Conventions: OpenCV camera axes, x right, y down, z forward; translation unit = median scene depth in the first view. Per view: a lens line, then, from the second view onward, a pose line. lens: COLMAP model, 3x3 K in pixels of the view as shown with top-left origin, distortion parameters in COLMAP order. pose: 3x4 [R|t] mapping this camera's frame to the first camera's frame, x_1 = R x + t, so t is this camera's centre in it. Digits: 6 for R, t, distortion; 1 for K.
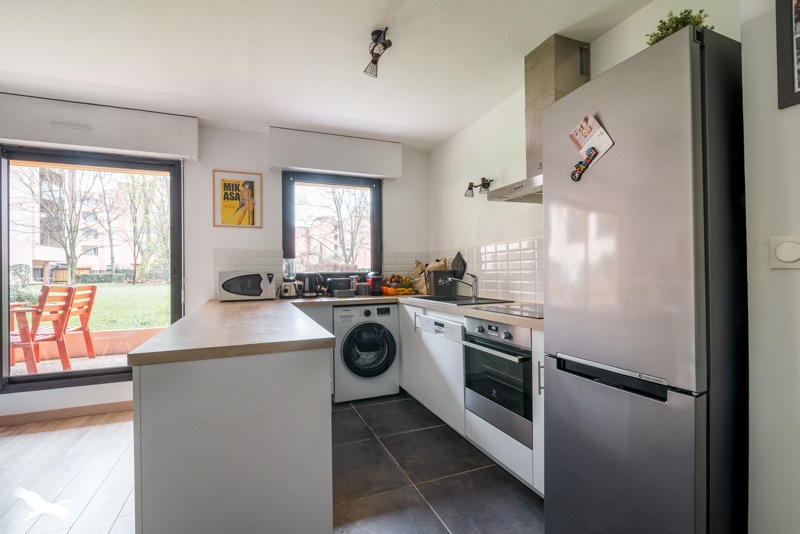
lens RADIAL K [[366.9, 0, 401.5], [0, 366.9, 268.3], [0, 0, 1]] dist [-0.000594, 0.001076]
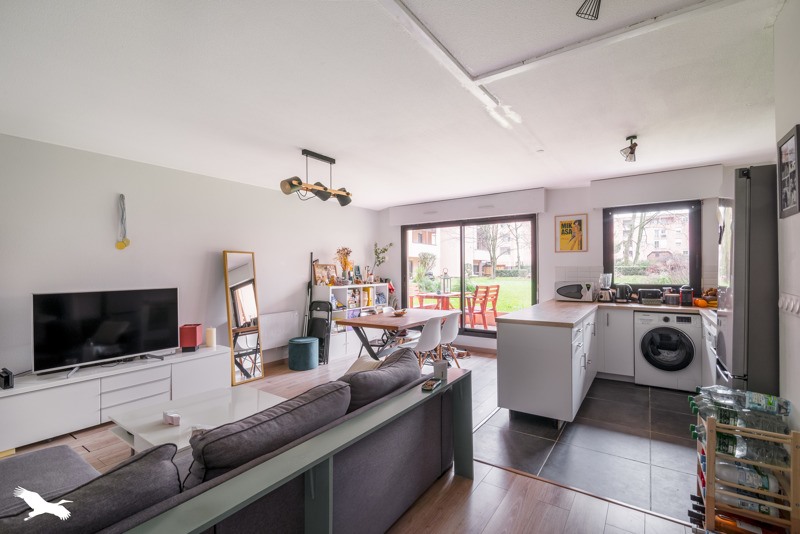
lens RADIAL K [[366.9, 0, 399.3], [0, 366.9, 267.6], [0, 0, 1]] dist [-0.000594, 0.001076]
pose [[0.550699, 0.004384, -0.834692, 0.414369], [0.006316, 0.999936, 0.009419, -0.065428], [0.834680, -0.010459, 0.550636, -0.405077]]
